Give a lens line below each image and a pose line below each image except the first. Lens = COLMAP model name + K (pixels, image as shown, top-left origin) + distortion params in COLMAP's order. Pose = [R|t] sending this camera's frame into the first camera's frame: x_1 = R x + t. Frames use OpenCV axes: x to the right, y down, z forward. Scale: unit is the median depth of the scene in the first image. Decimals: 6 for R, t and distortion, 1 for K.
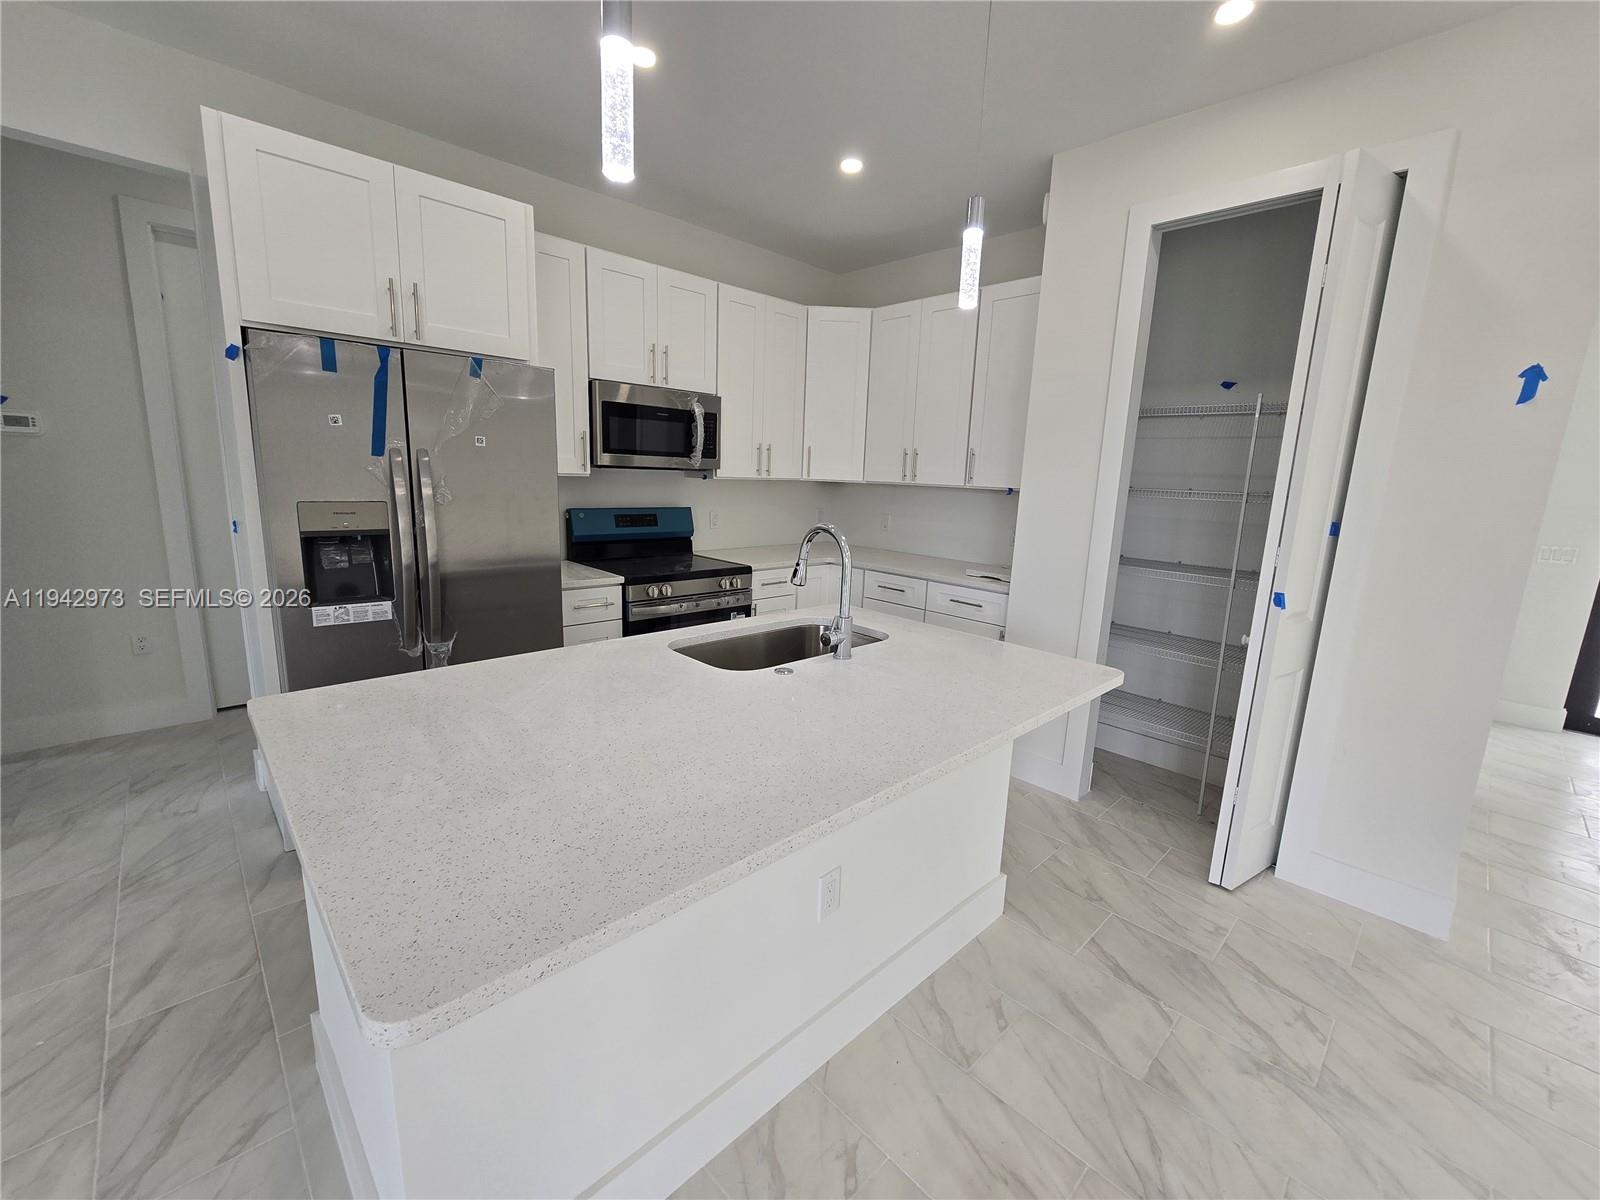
lens RADIAL K [[657.5, 0, 805.5], [0, 657.5, 592.4], [0, 0, 1]] dist [-0.002607, 0.000304]
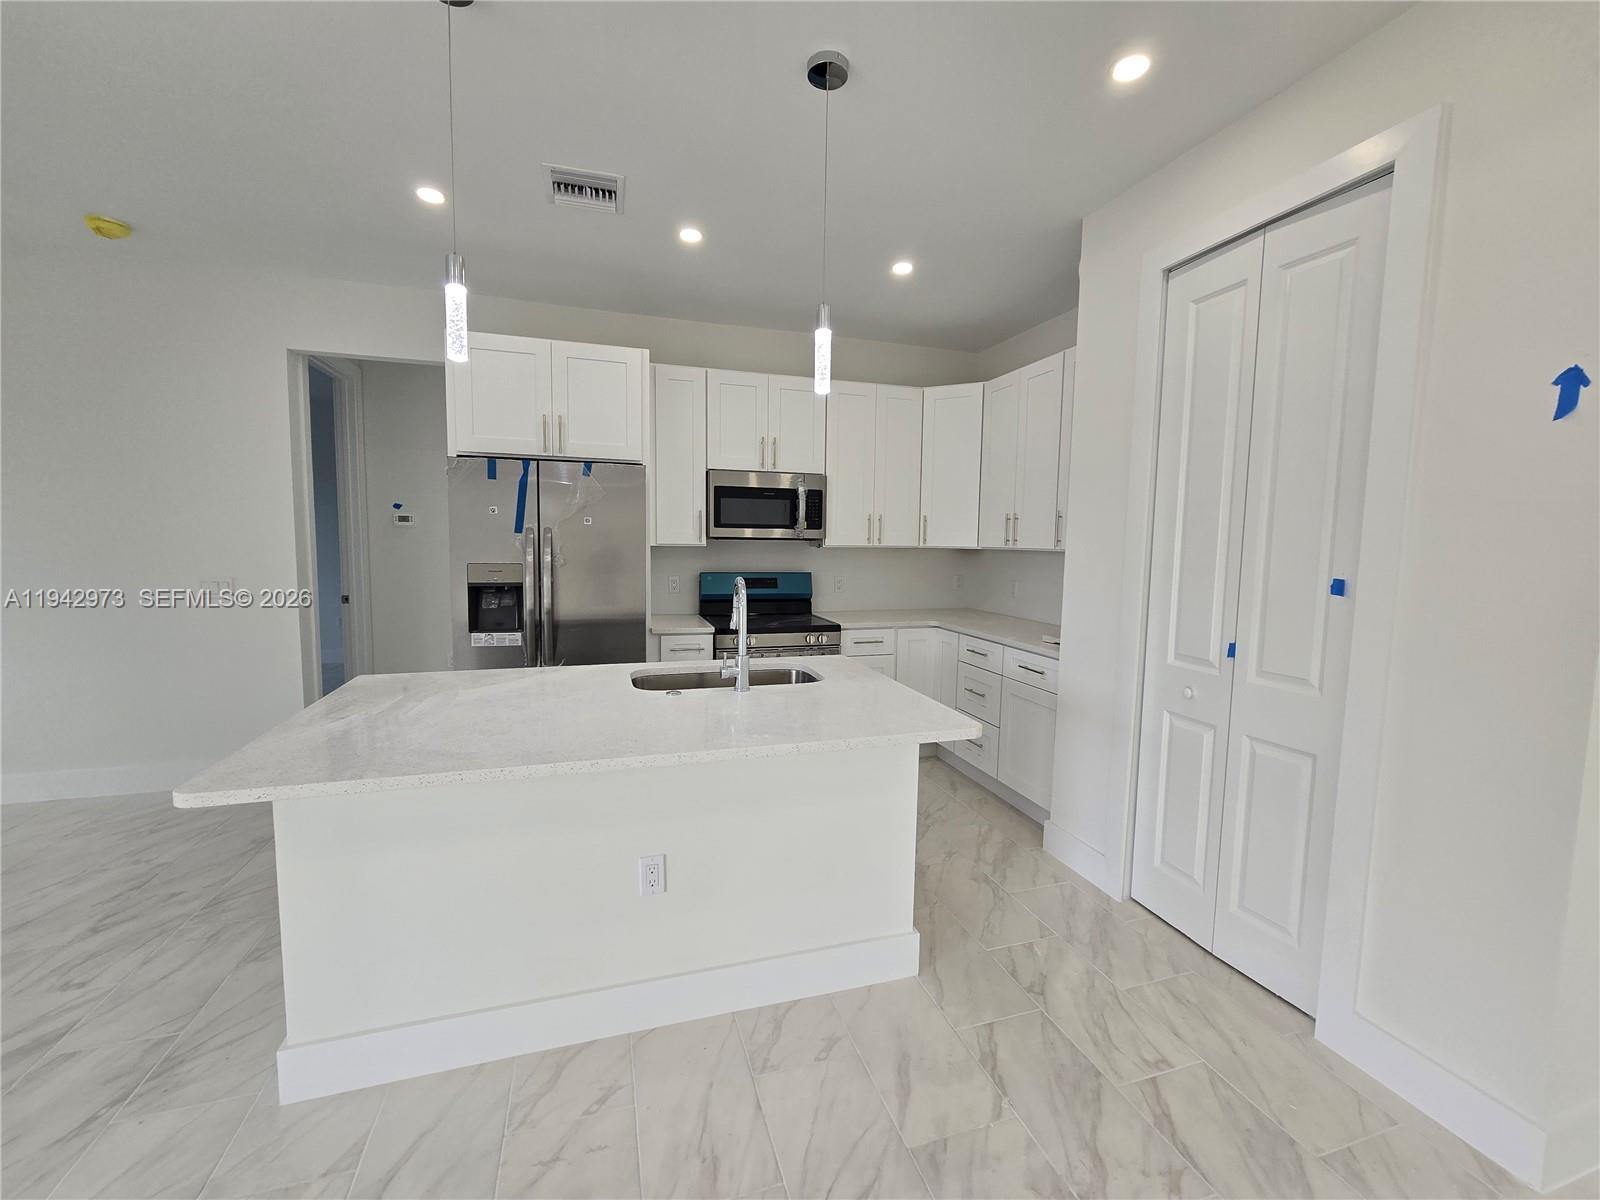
lens RADIAL K [[654.0, 0, 804.5], [0, 654.0, 596.1], [0, 0, 1]] dist [-0.005748, 0.000220]
pose [[0.895102, 0.014968, -0.445610, 0.453909], [-0.062114, 0.993877, -0.091384, 0.020739], [0.441513, 0.109477, 0.890551, -0.003744]]
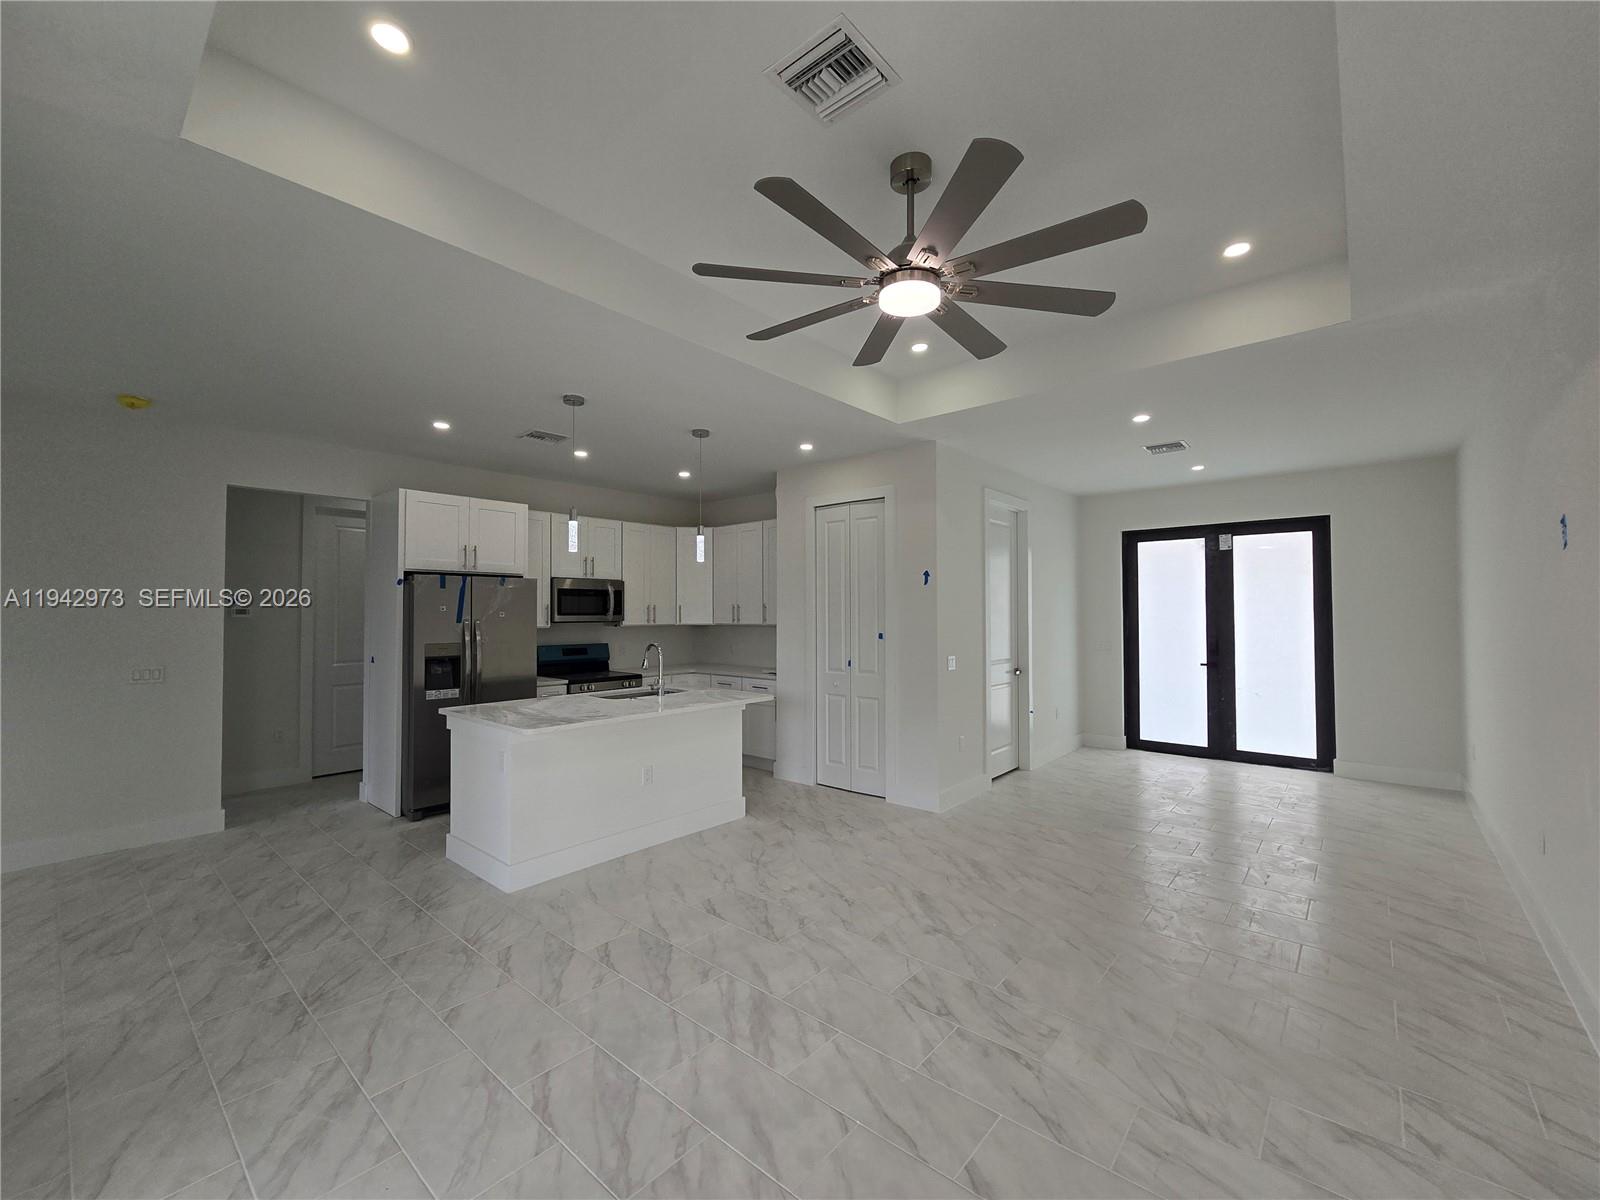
lens RADIAL K [[654.0, 0, 804.5], [0, 654.0, 596.1], [0, 0, 1]] dist [-0.005748, 0.000220]
pose [[0.994891, -0.038637, 0.093268, 0.254776], [0.057041, 0.977399, -0.203564, 0.177577], [-0.083295, 0.207845, 0.974609, -1.022840]]
